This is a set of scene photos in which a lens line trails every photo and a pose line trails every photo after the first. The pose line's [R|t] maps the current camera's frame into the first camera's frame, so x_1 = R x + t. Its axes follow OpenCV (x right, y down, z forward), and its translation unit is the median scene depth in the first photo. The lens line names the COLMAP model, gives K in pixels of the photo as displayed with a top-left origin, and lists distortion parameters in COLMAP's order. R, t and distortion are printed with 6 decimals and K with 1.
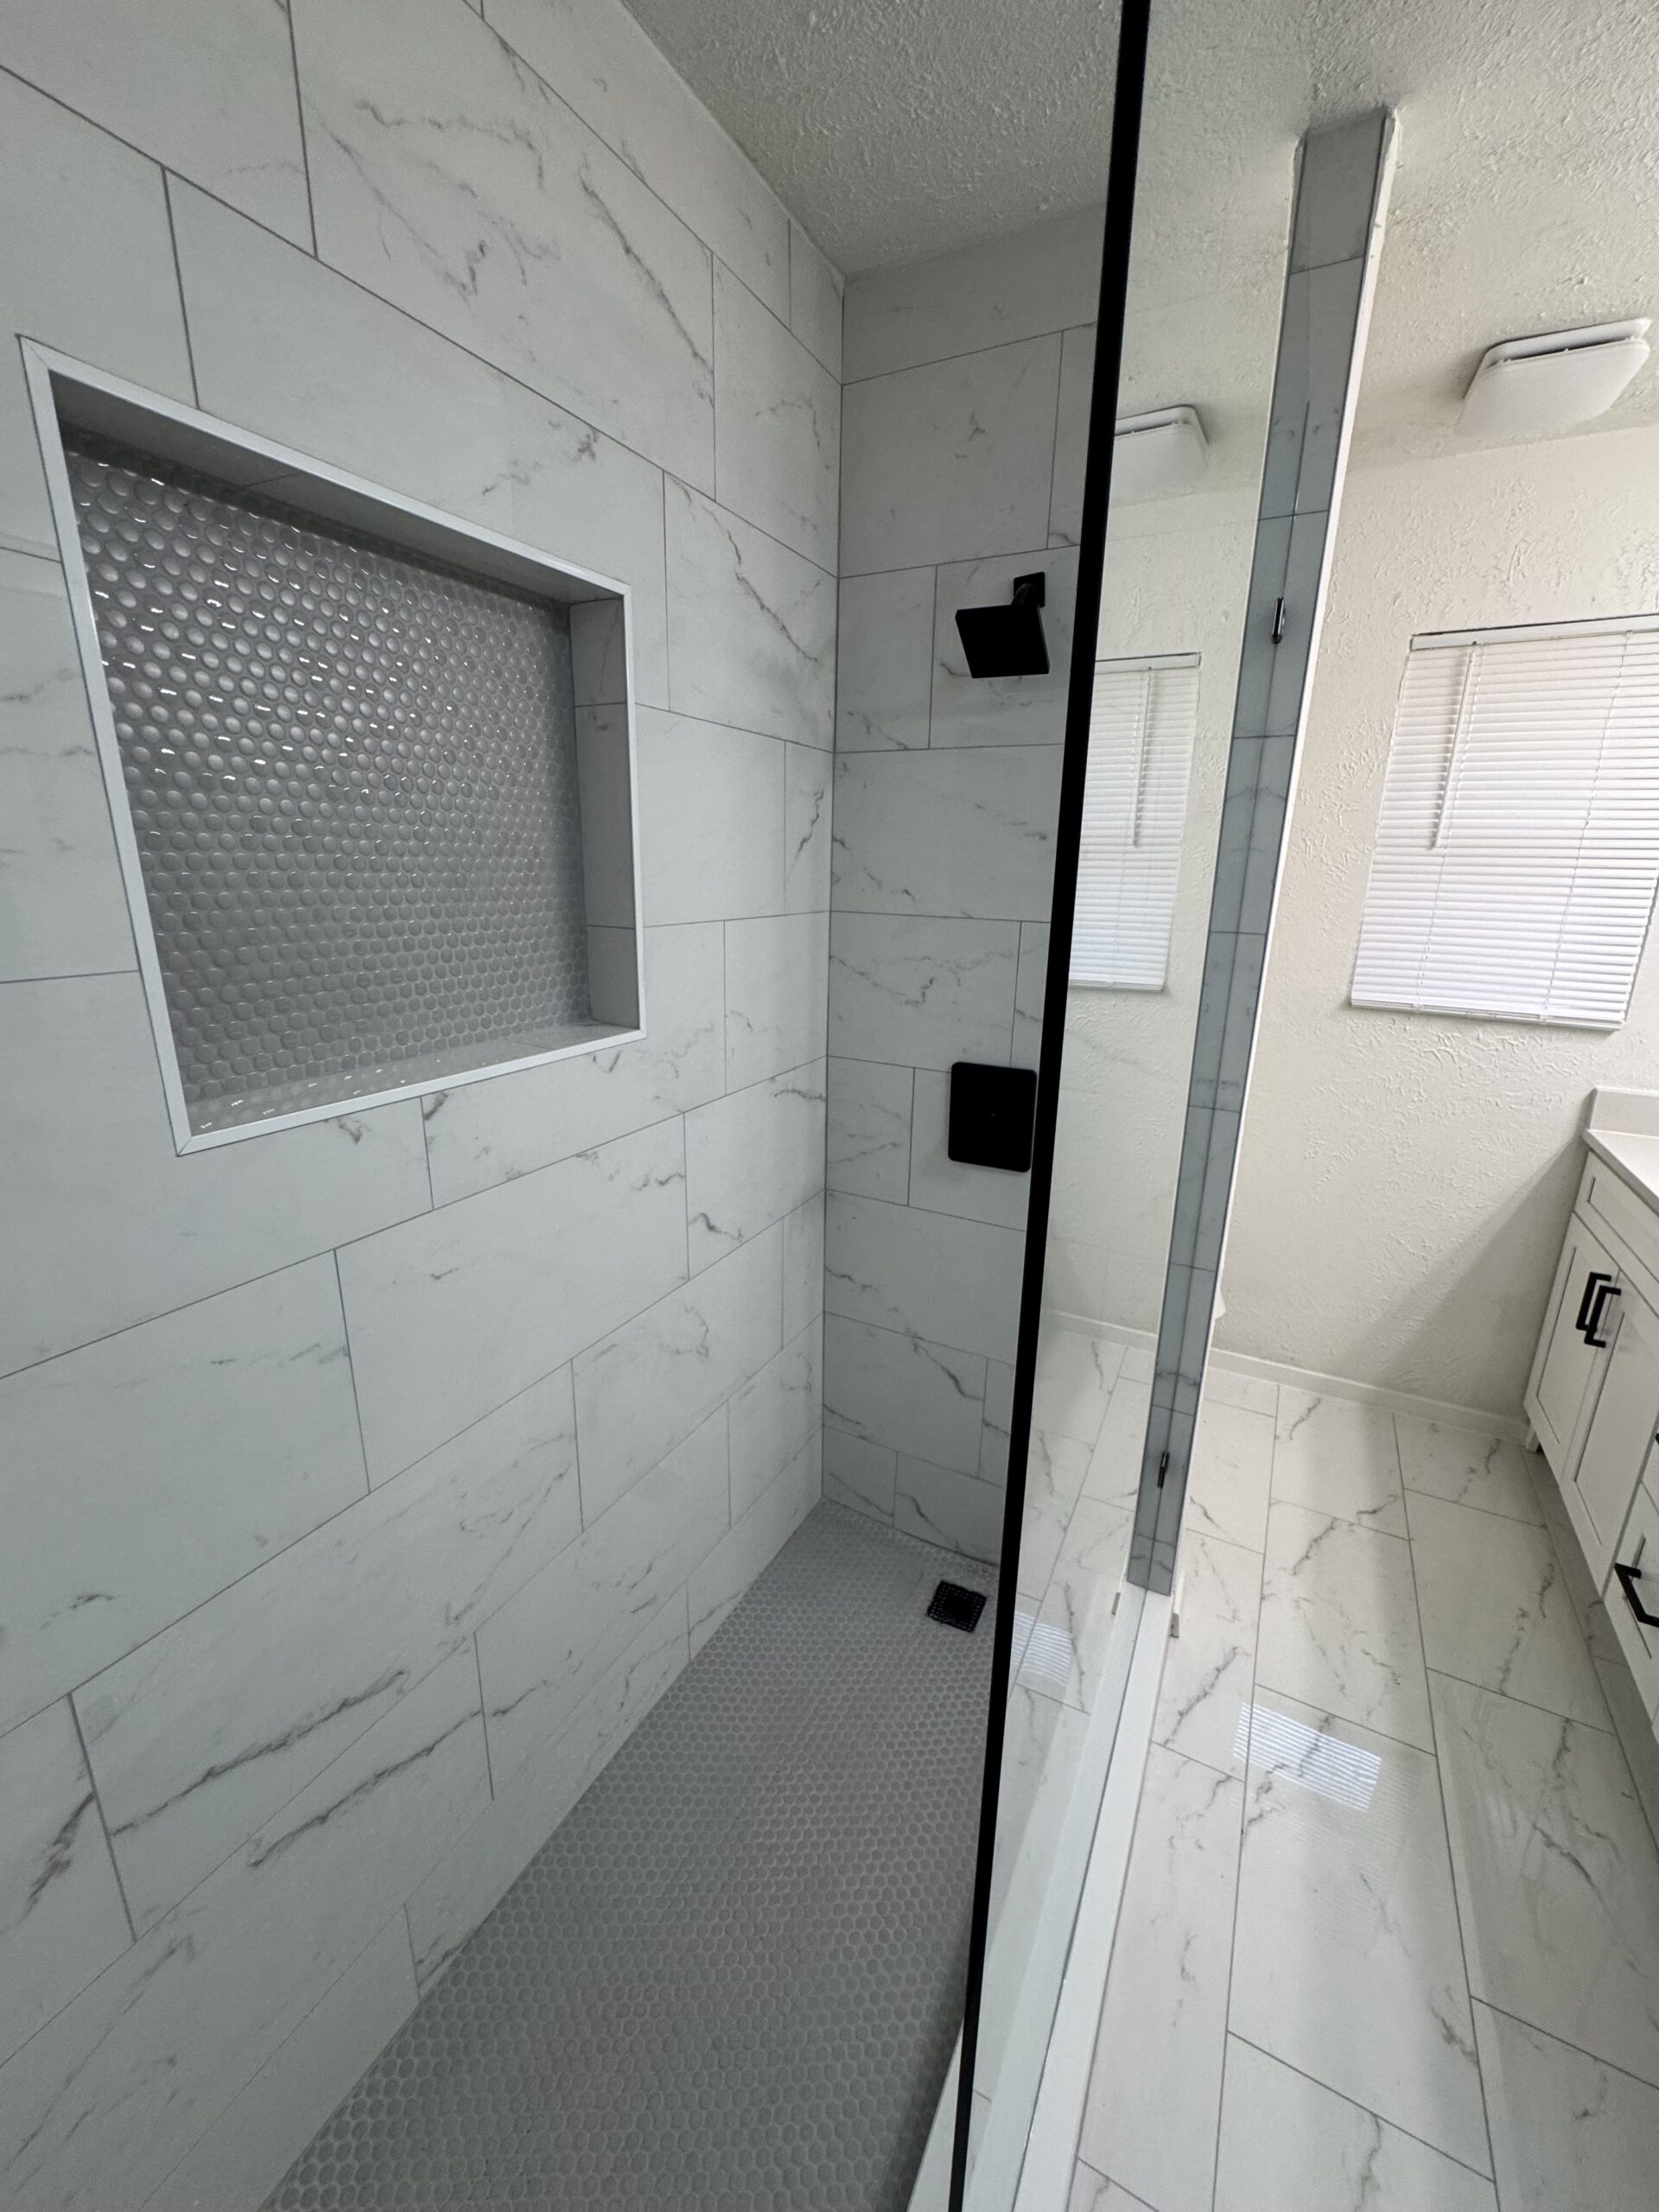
lens RADIAL K [[884.1, 0, 834.6], [0, 884.1, 1102.1], [0, 0, 1]] dist [-0.000484, -0.000239]
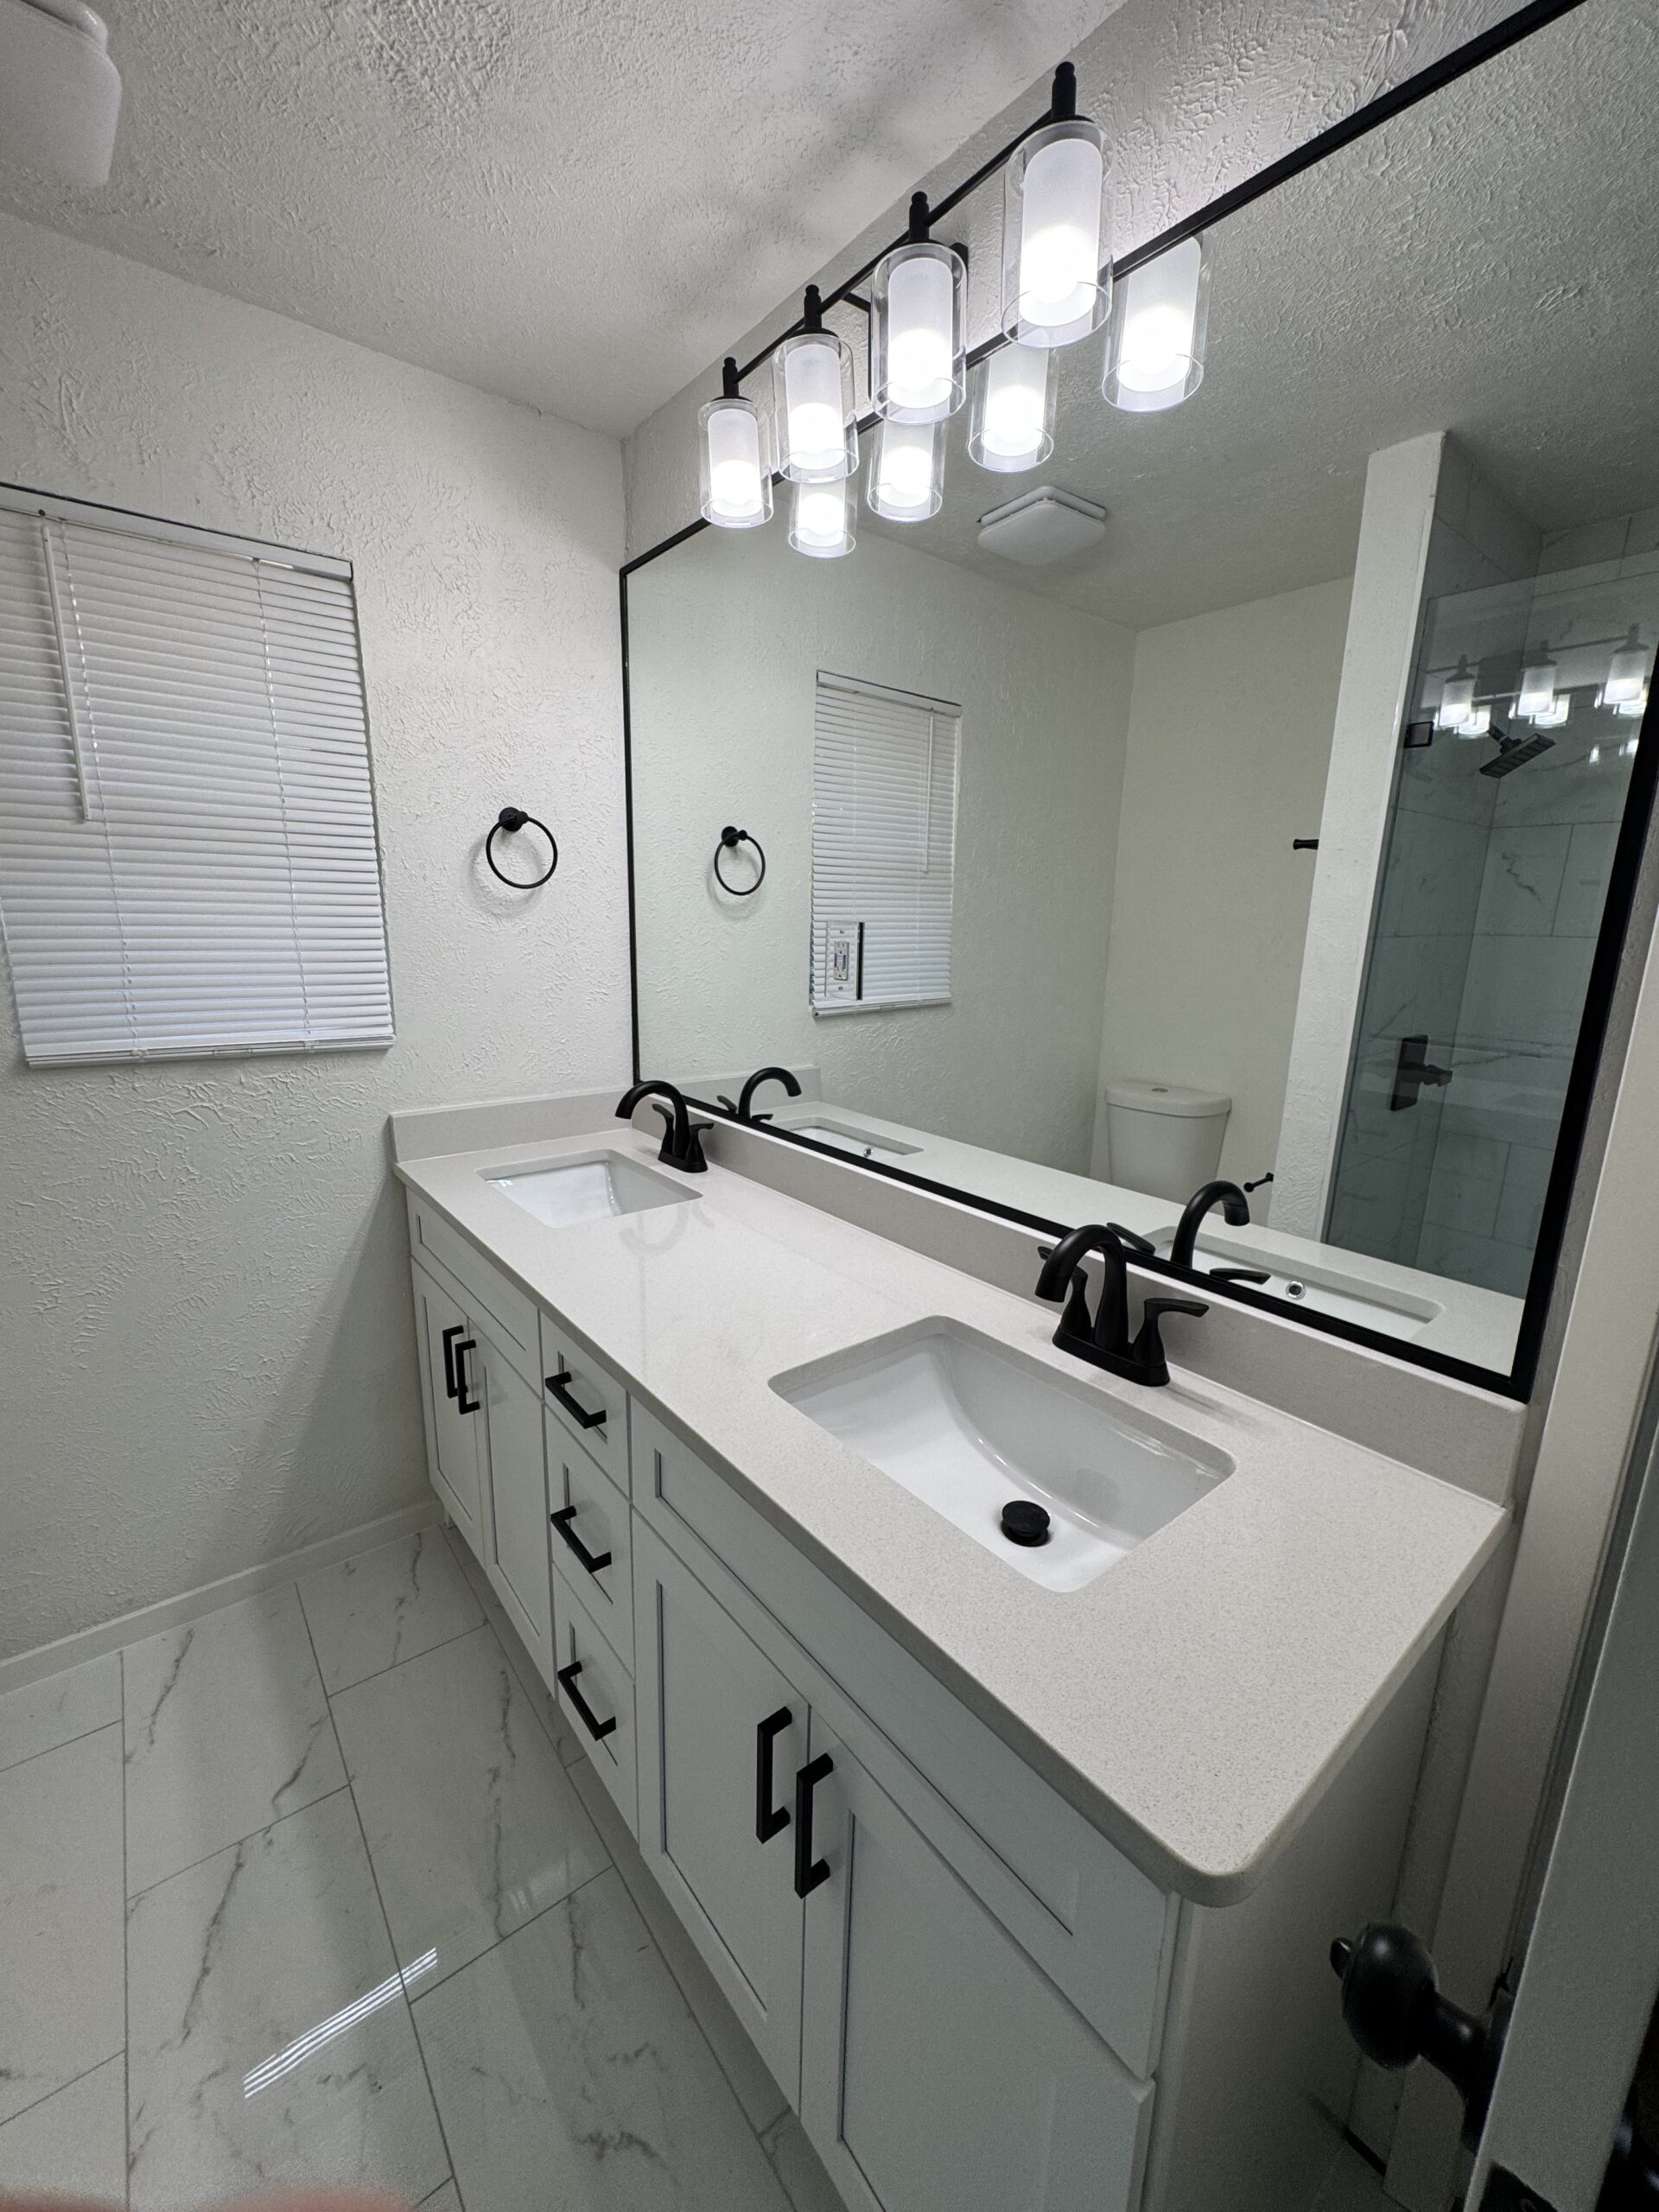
lens RADIAL K [[884.1, 0, 834.6], [0, 884.1, 1102.1], [0, 0, 1]] dist [-0.000484, -0.000239]
pose [[0.394270, -0.202933, 0.896309, 0.258612], [0.228280, 0.966372, 0.118380, -0.030975], [-0.890191, 0.157936, 0.427337, 0.240689]]
